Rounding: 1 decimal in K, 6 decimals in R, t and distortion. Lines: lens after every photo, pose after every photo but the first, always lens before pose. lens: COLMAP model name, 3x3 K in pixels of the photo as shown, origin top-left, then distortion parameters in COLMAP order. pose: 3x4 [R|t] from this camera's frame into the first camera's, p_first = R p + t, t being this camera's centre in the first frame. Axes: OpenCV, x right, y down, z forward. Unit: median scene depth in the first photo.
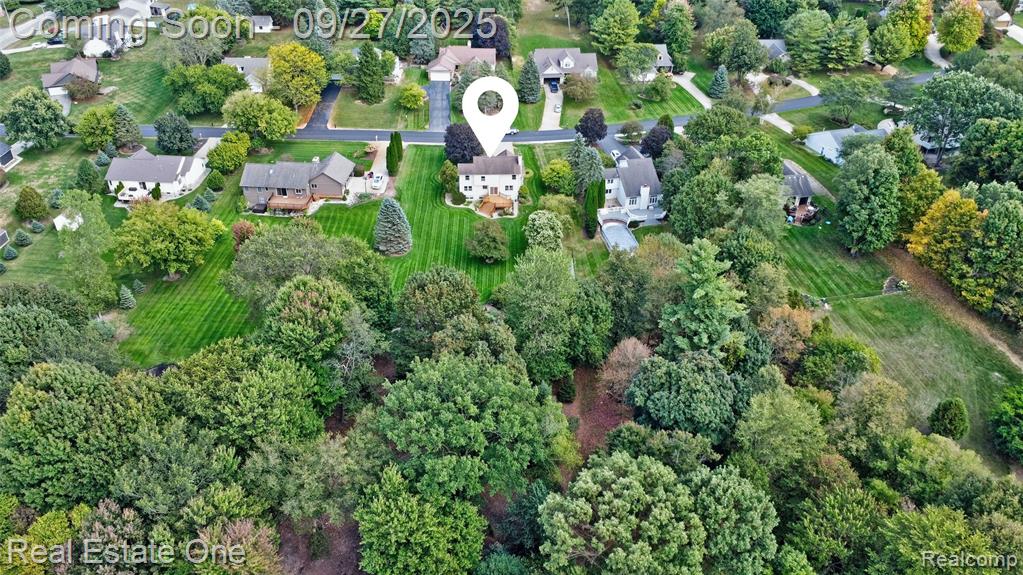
lens RADIAL K [[739.0, 0, 510.9], [0, 739.0, 287.0], [0, 0, 1]] dist [-0.022050, -0.015645]
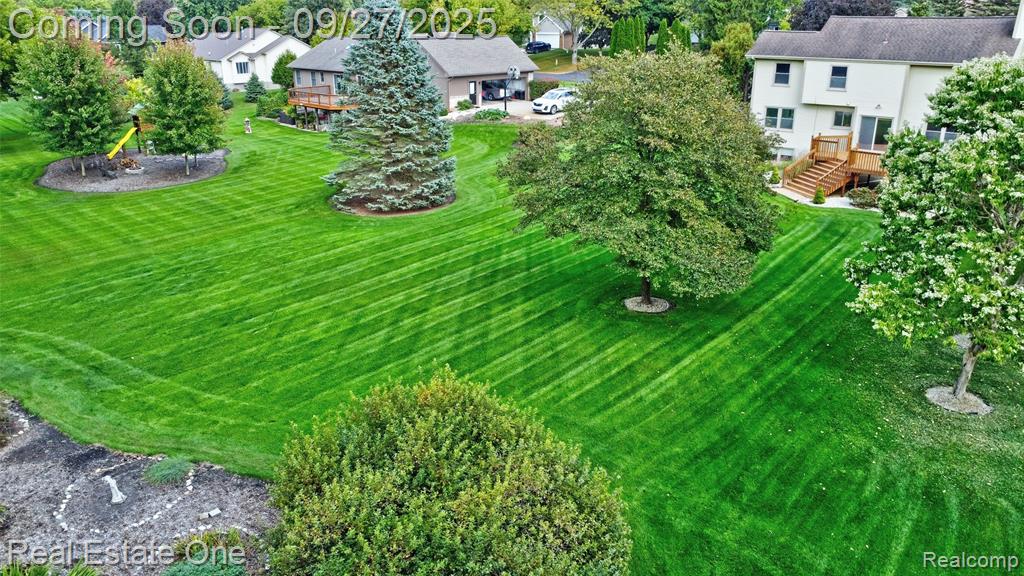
lens RADIAL K [[739.8, 0, 516.2], [0, 739.8, 289.4], [0, 0, 1]] dist [-0.022050, -0.015645]
pose [[0.747985, 0.202087, -0.632202, 0.056085], [-0.358728, 0.924498, -0.128906, -0.002808], [0.558419, 0.323209, 0.764005, 0.757155]]
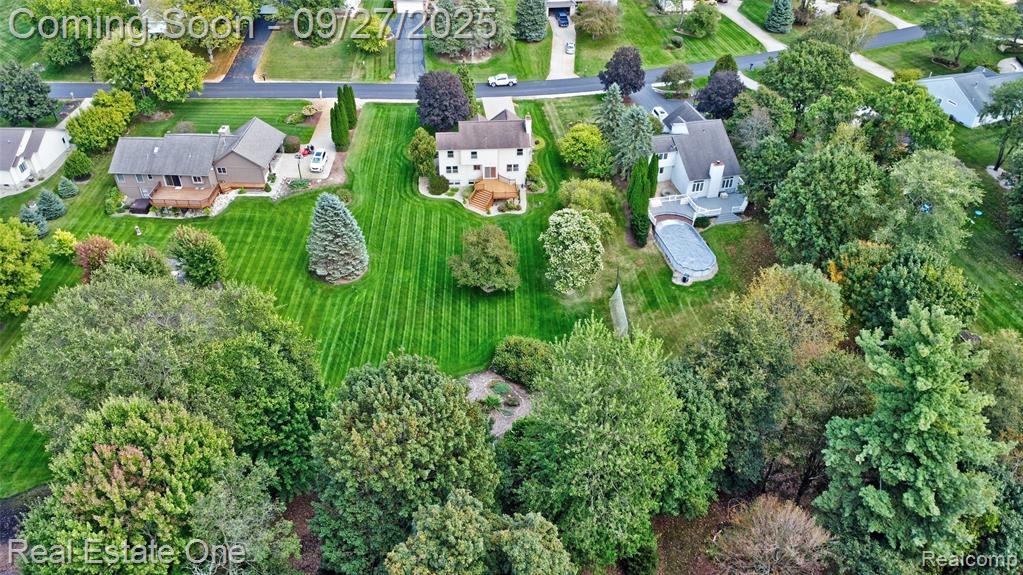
lens RADIAL K [[739.0, 0, 513.9], [0, 739.0, 288.8], [0, 0, 1]] dist [-0.022050, -0.015645]
pose [[0.999483, -0.021358, 0.024030, -0.019873], [0.019565, 0.997175, 0.072516, -0.072850], [-0.025511, -0.072008, 0.997078, 0.318636]]
